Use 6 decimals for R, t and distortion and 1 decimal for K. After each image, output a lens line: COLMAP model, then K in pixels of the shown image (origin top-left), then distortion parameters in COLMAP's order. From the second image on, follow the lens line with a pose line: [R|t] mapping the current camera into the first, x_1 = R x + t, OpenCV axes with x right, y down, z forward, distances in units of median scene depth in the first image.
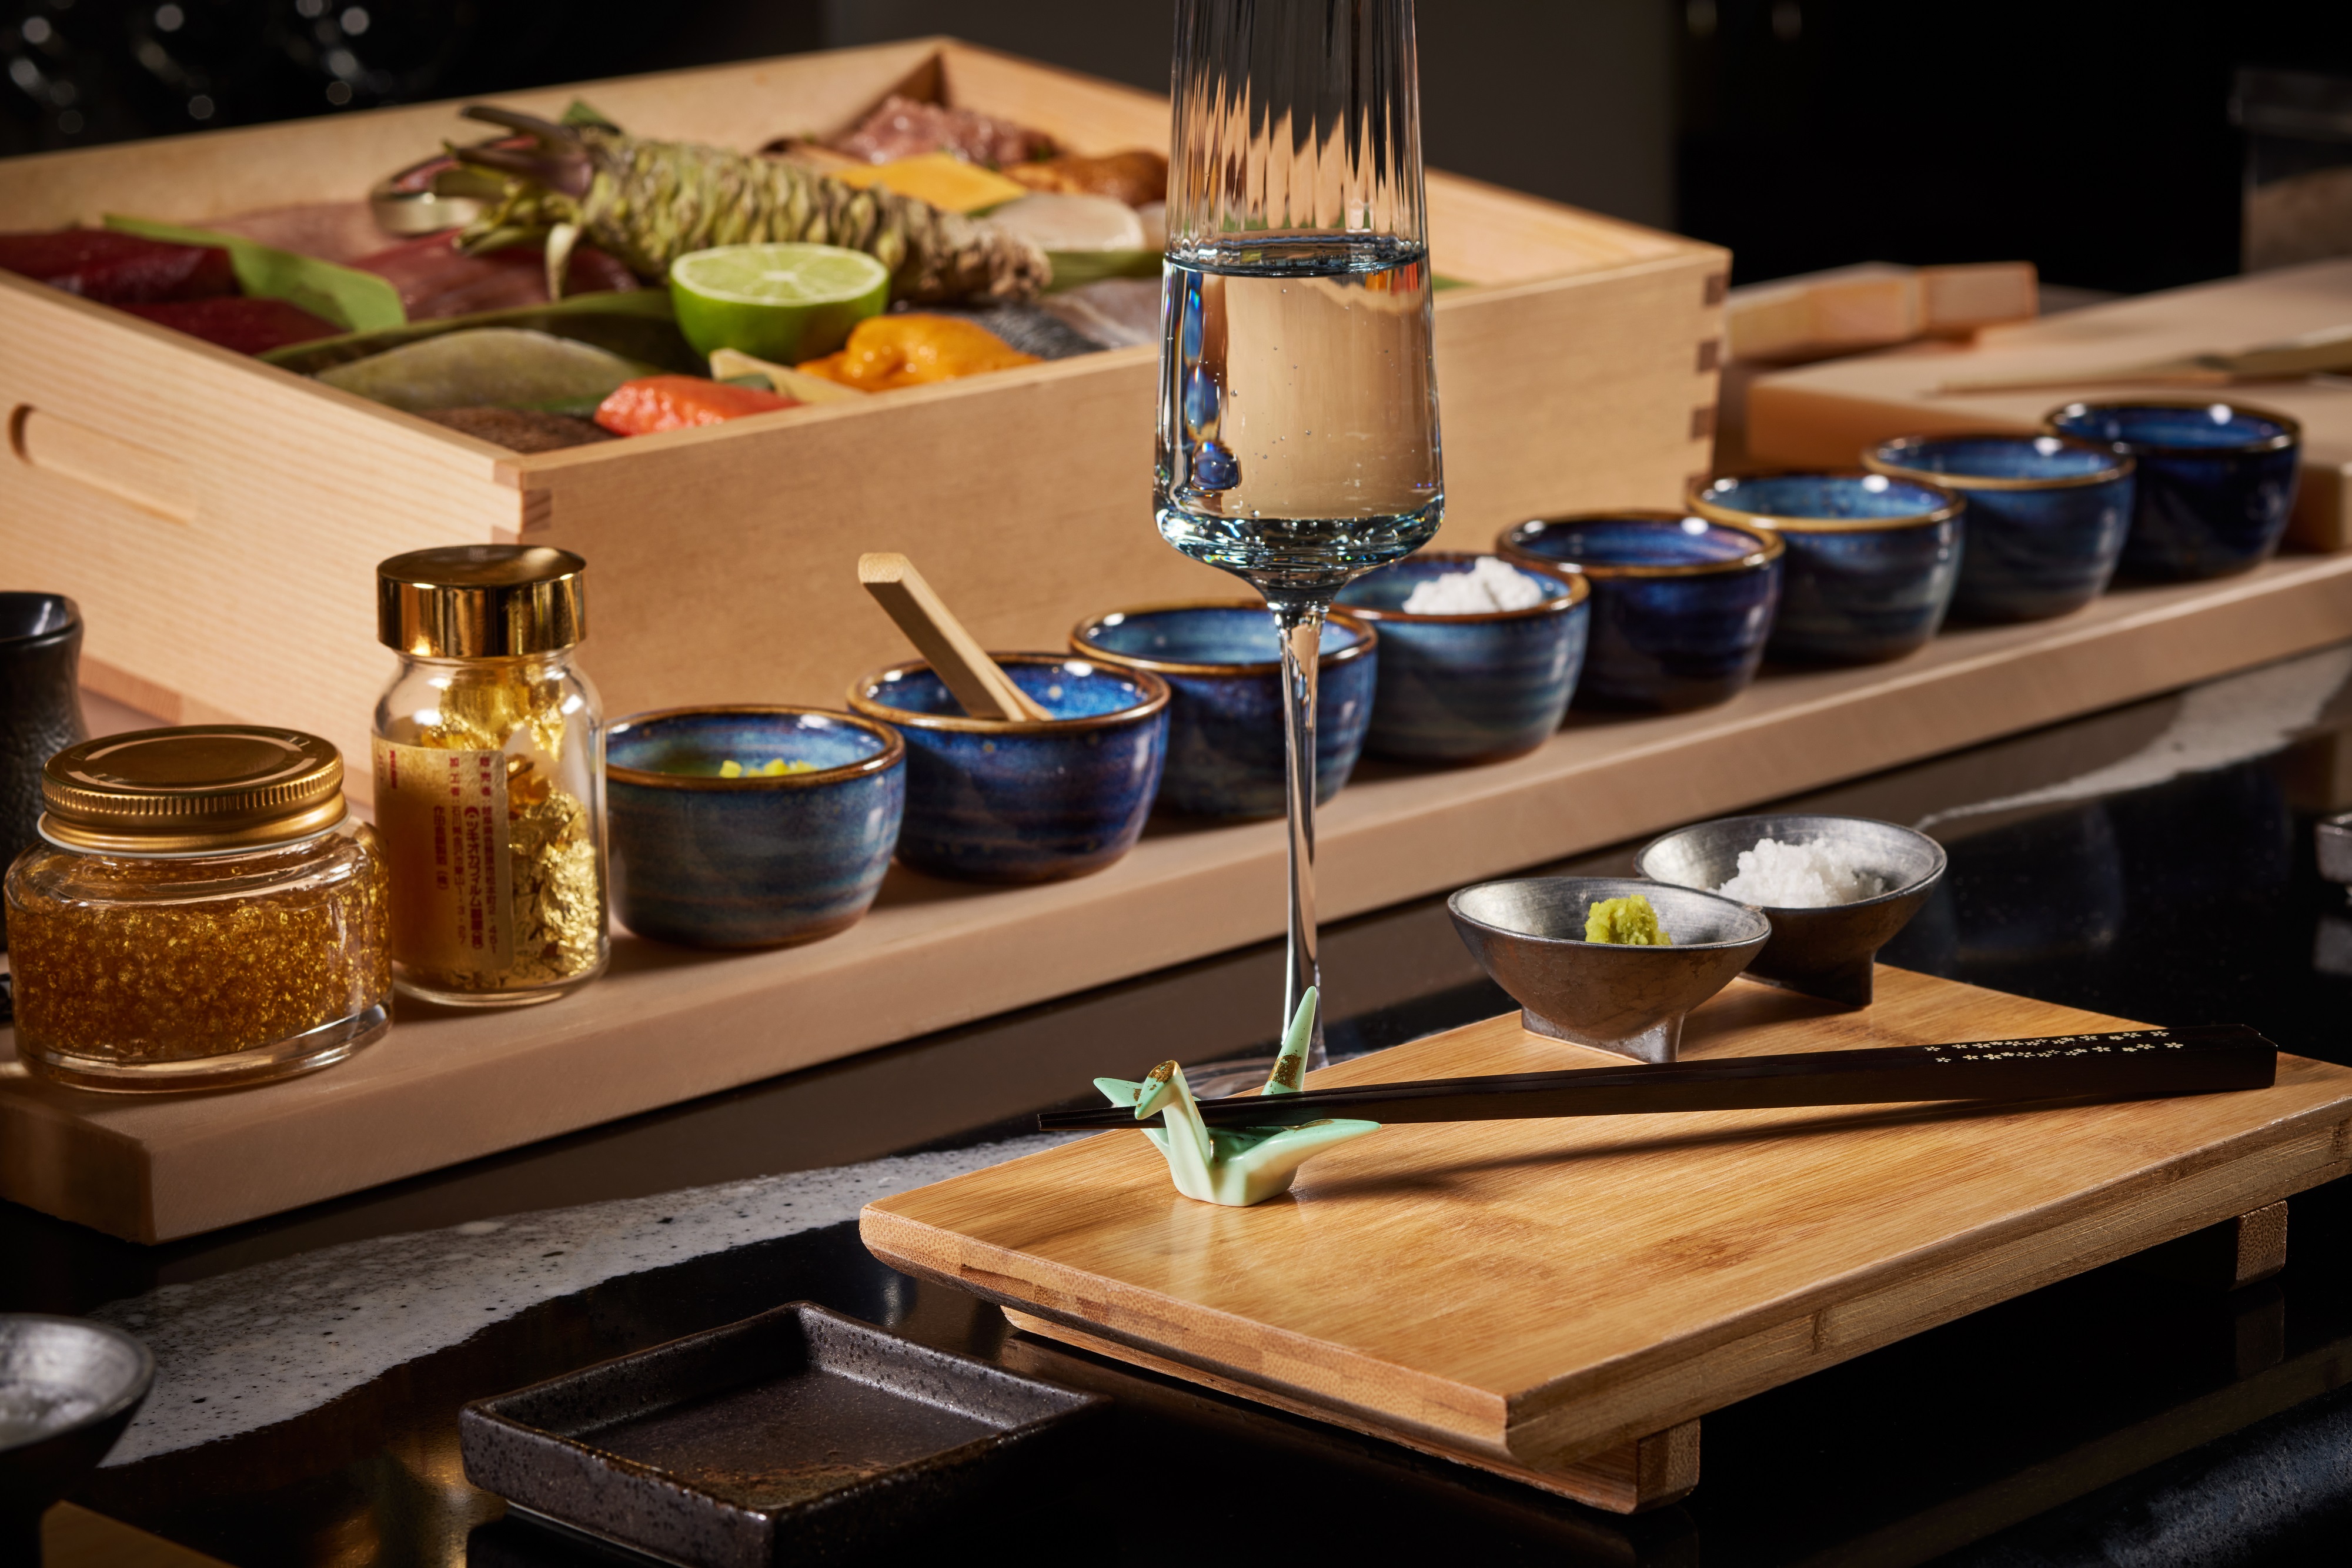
lens RADIAL K [[6502.6, 0, 1176.0], [0, 6502.6, 784.0], [0, 0, 1]] dist [-0.011668, -0.746631]
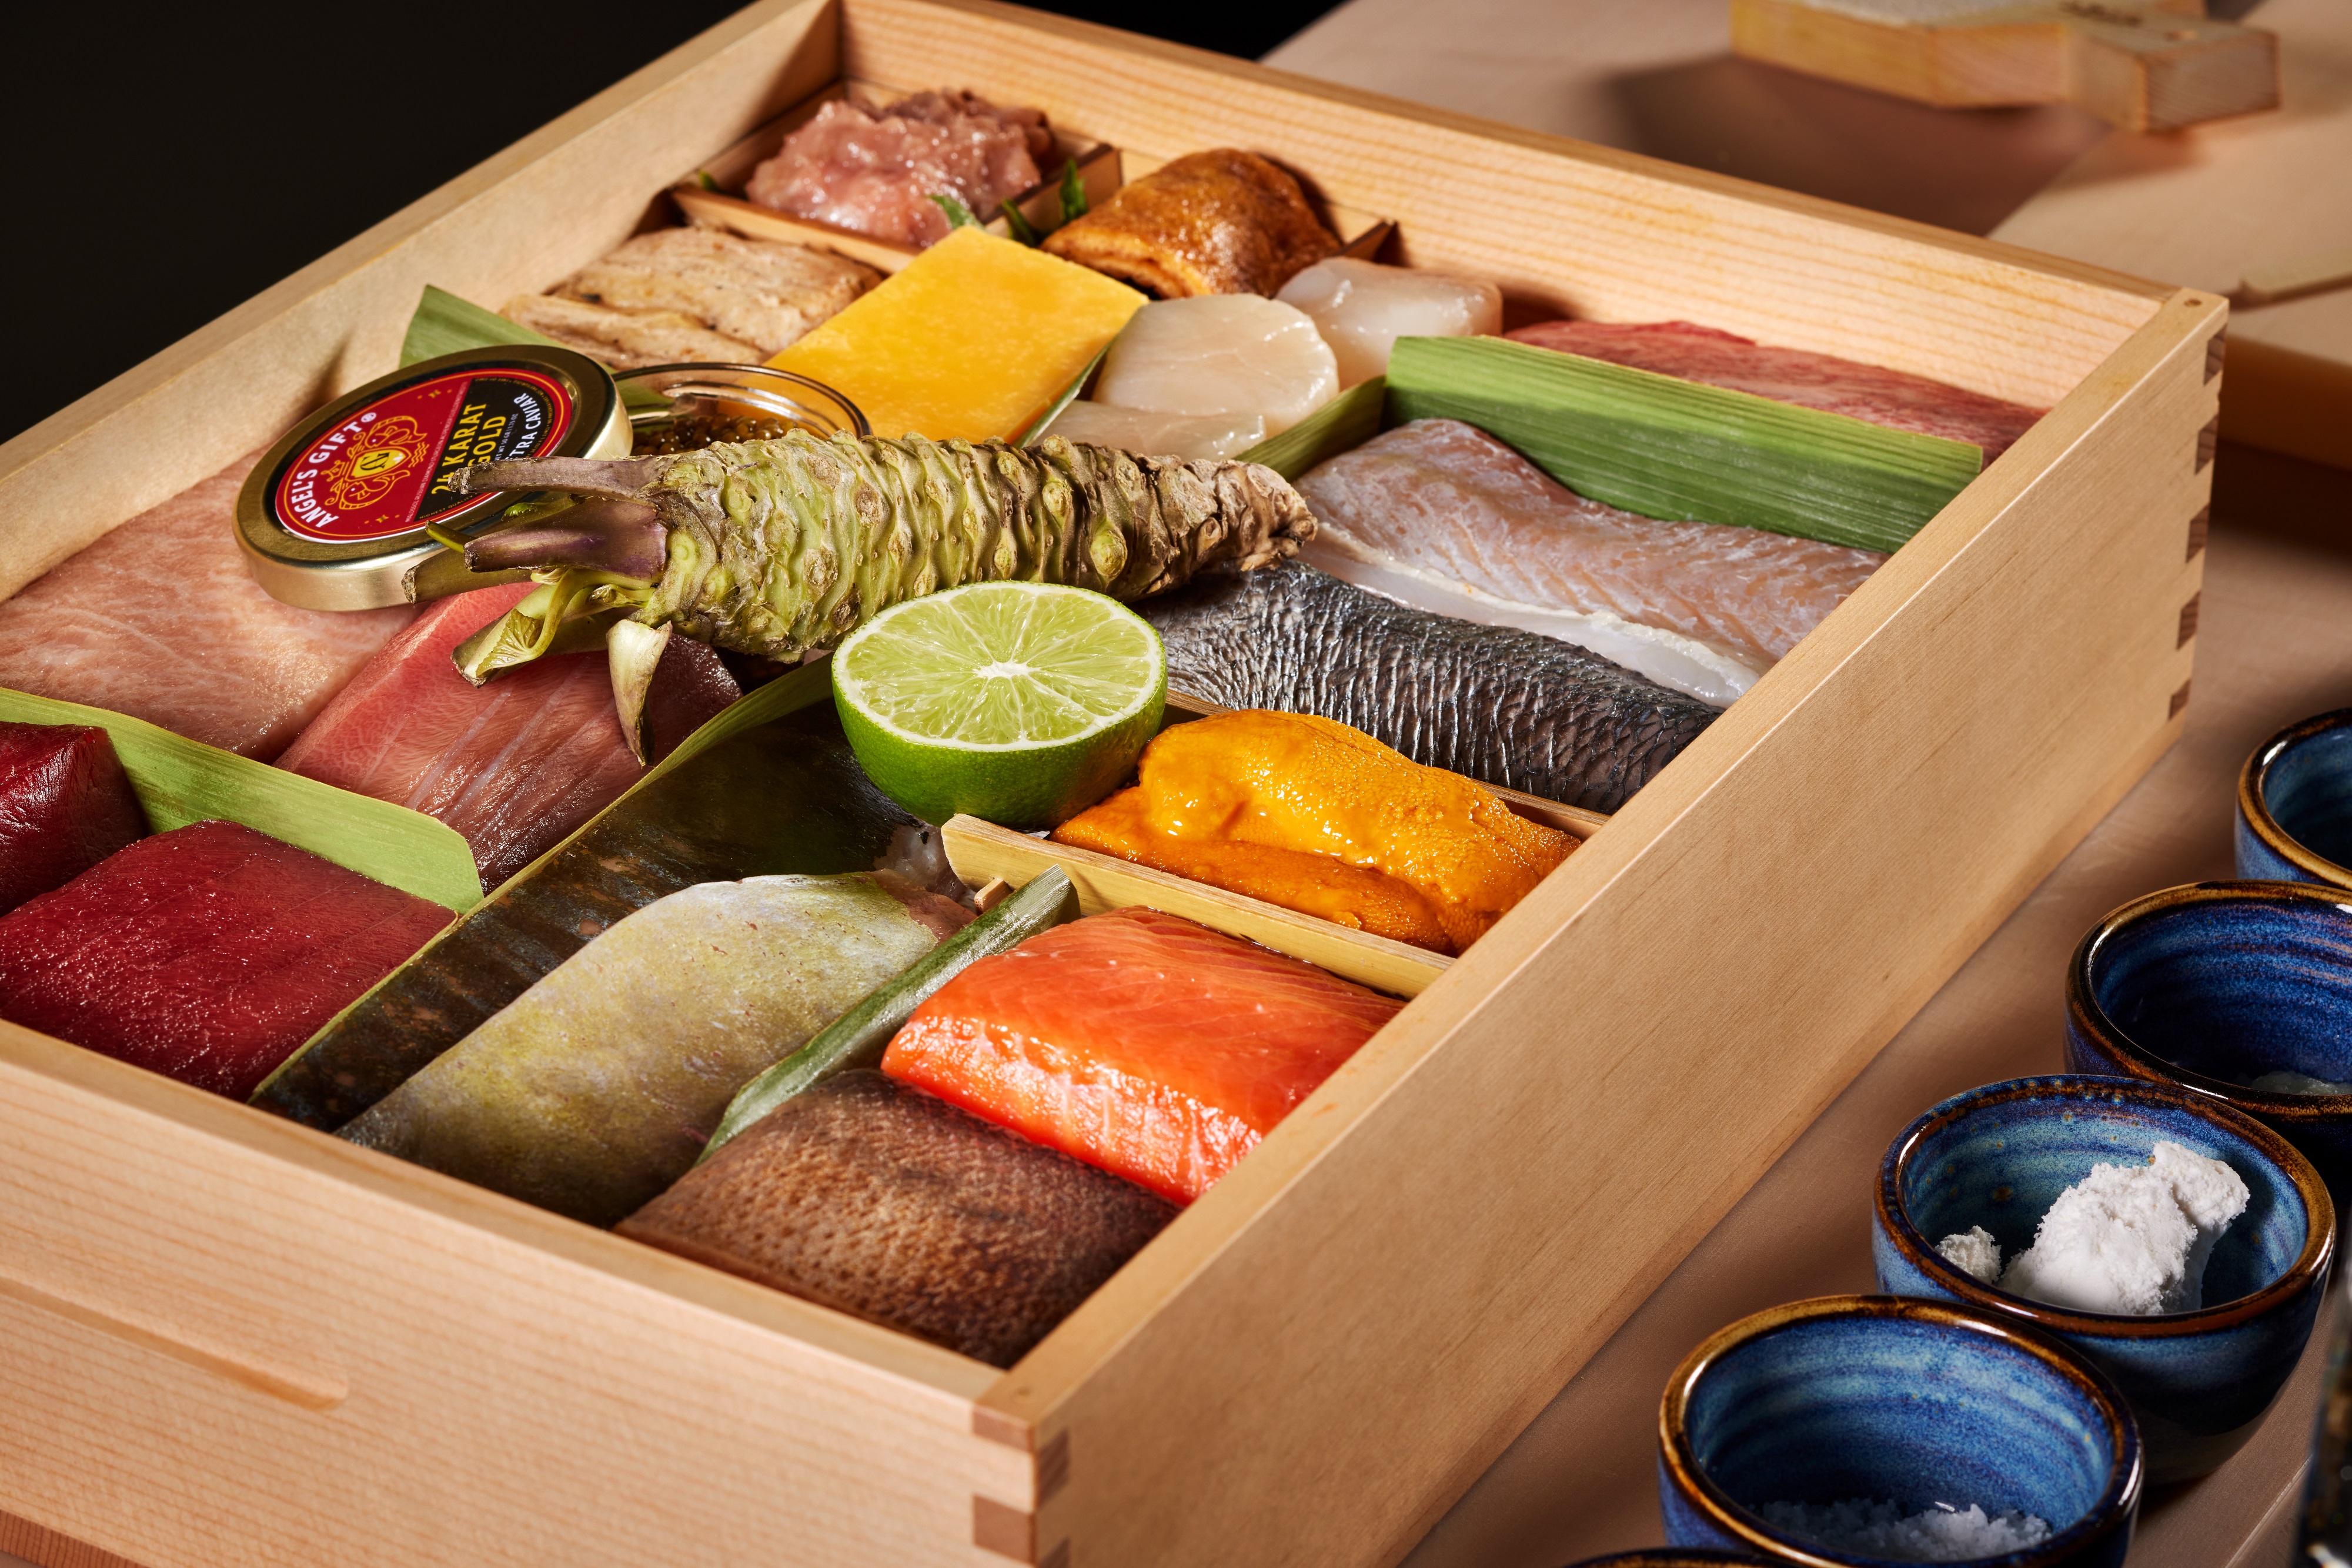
lens RADIAL K [[6502.6, 0, 1176.0], [0, 6502.6, 784.0], [0, 0, 1]] dist [-0.011668, -0.746631]
pose [[0.968557, -0.168961, 0.182618, -0.162213], [0.128166, 0.967983, 0.215831, -0.201888], [-0.213238, -0.185639, 0.959202, 0.371495]]
